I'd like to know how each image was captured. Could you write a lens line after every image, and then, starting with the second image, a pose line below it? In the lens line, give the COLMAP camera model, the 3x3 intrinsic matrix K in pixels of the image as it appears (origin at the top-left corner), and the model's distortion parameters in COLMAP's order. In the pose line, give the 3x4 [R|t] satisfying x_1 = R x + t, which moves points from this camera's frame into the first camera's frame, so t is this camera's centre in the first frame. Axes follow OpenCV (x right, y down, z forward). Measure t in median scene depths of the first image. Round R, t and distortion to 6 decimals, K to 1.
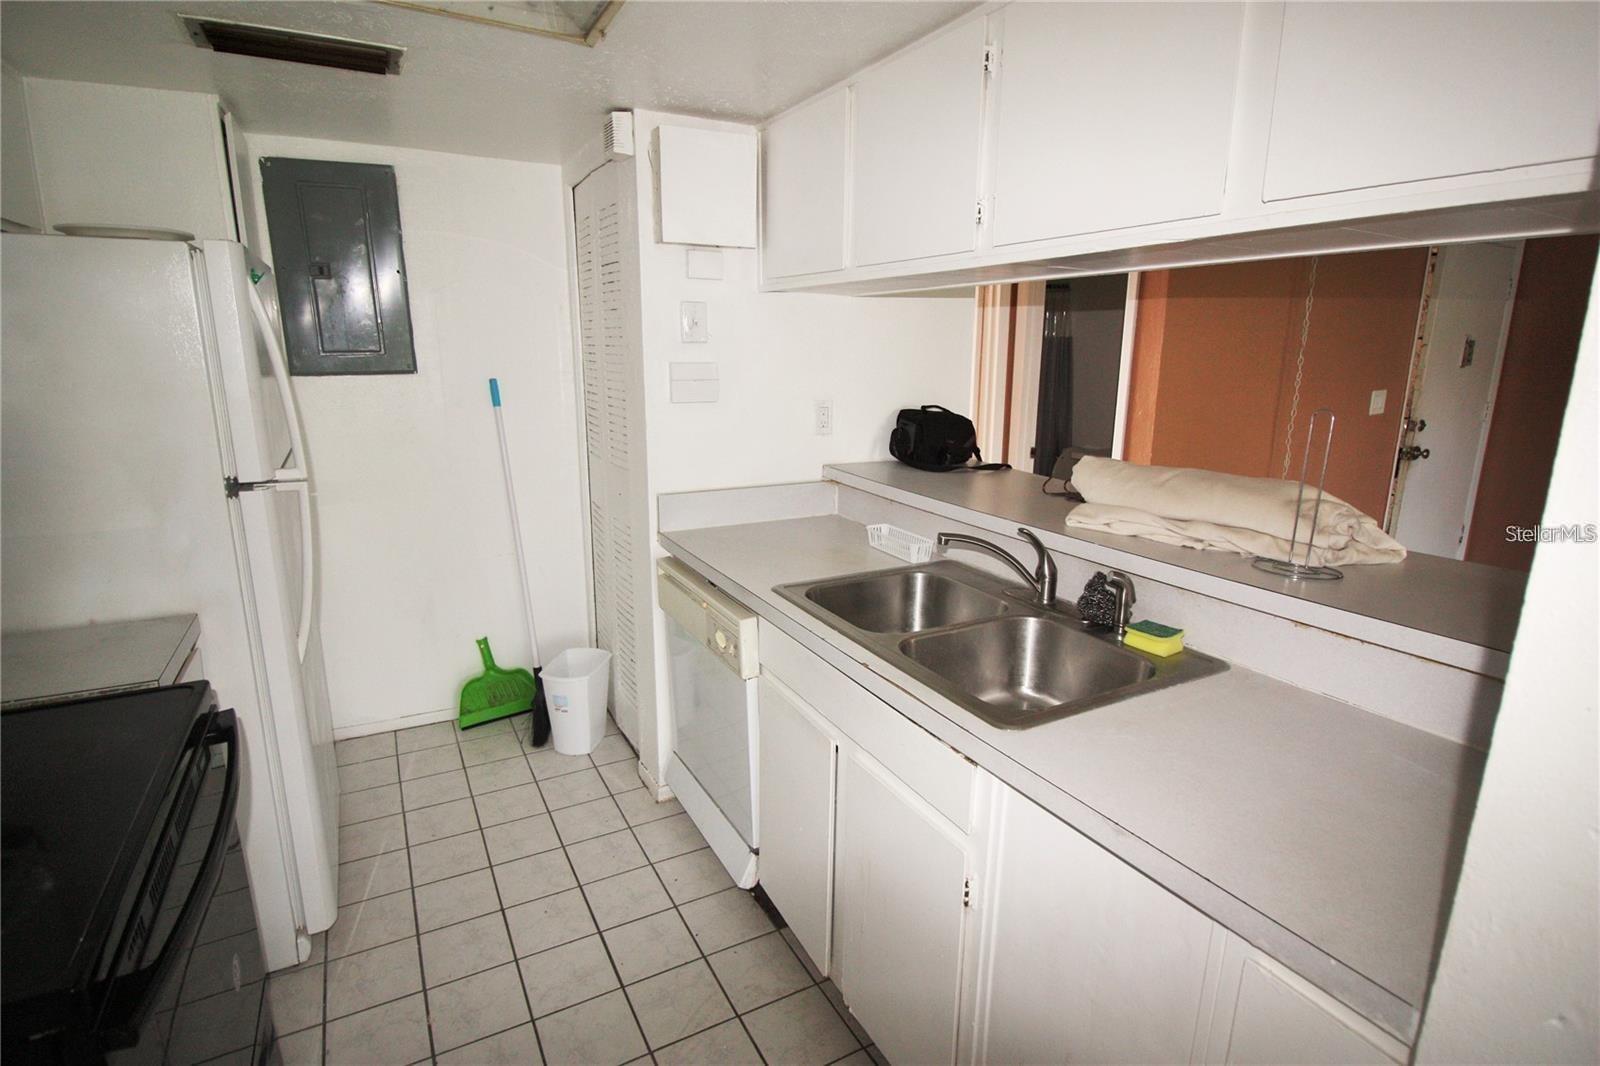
lens RADIAL K [[818.0, 0, 804.8], [0, 818.0, 536.5], [0, 0, 1]] dist [0.004274, -0.007151]
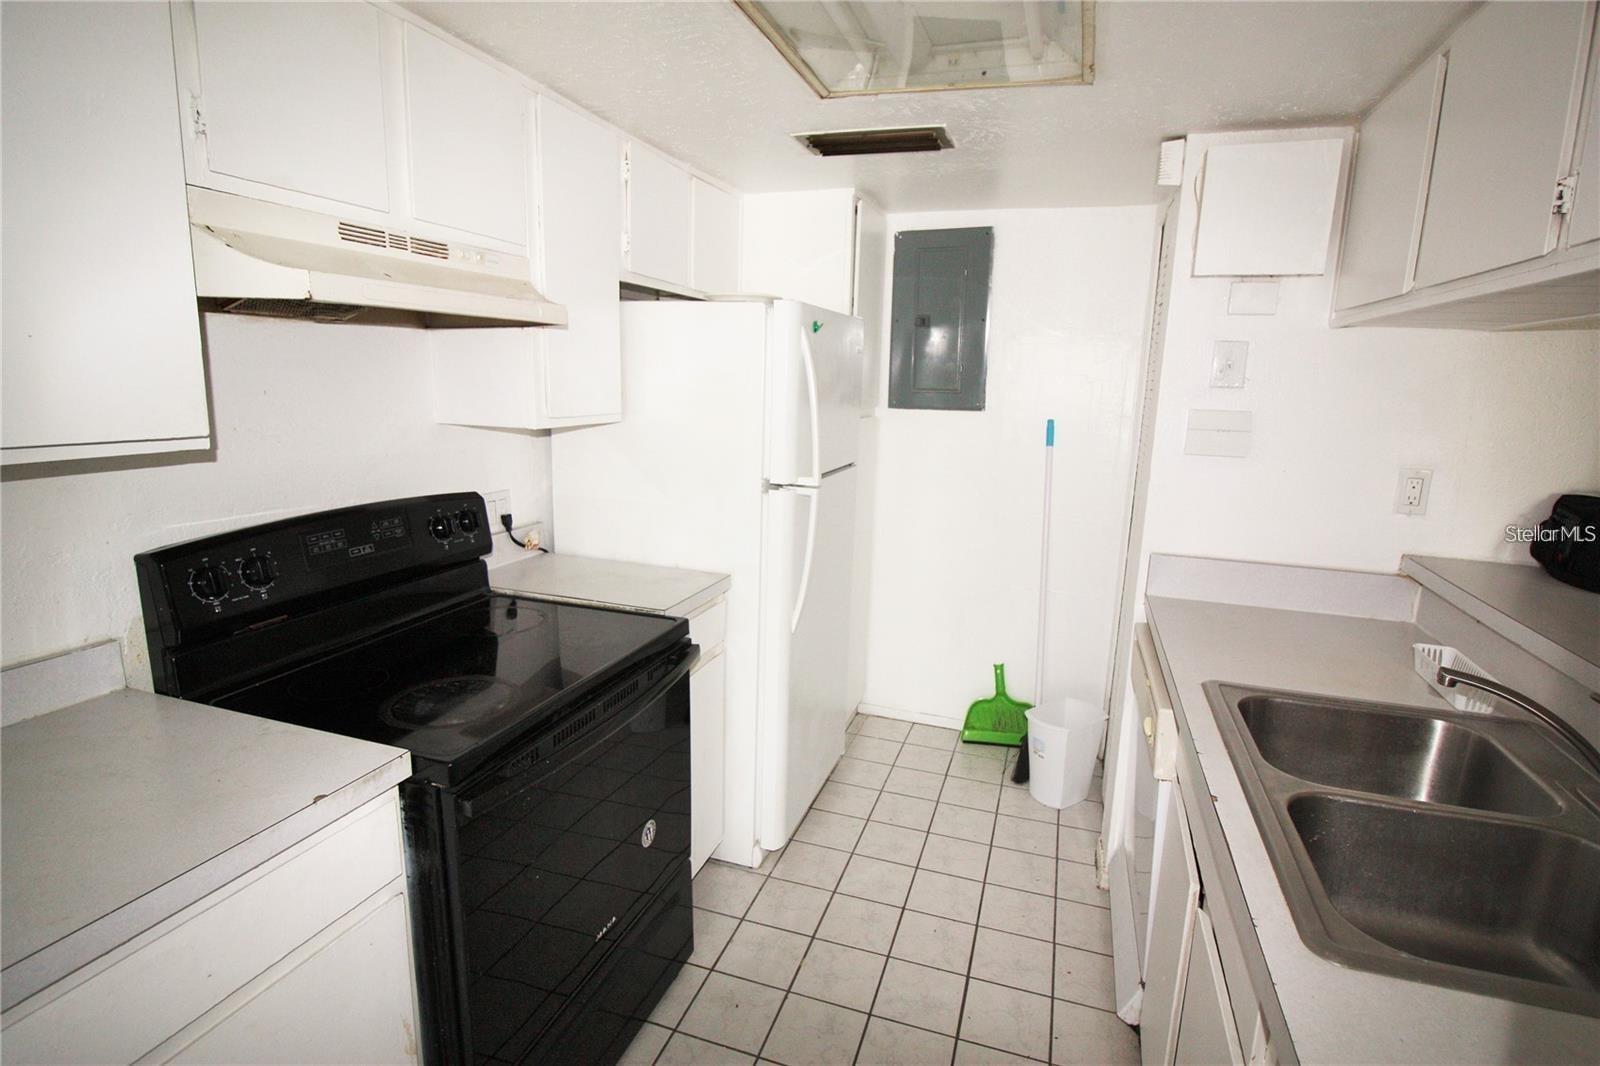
lens RADIAL K [[818.0, 0, 803.2], [0, 818.0, 536.7], [0, 0, 1]] dist [0.004274, -0.007151]
pose [[0.678639, 0.154545, -0.718028, 0.207305], [-0.193980, 0.980614, 0.027724, -0.019741], [0.708393, 0.120469, 0.695462, 0.099227]]
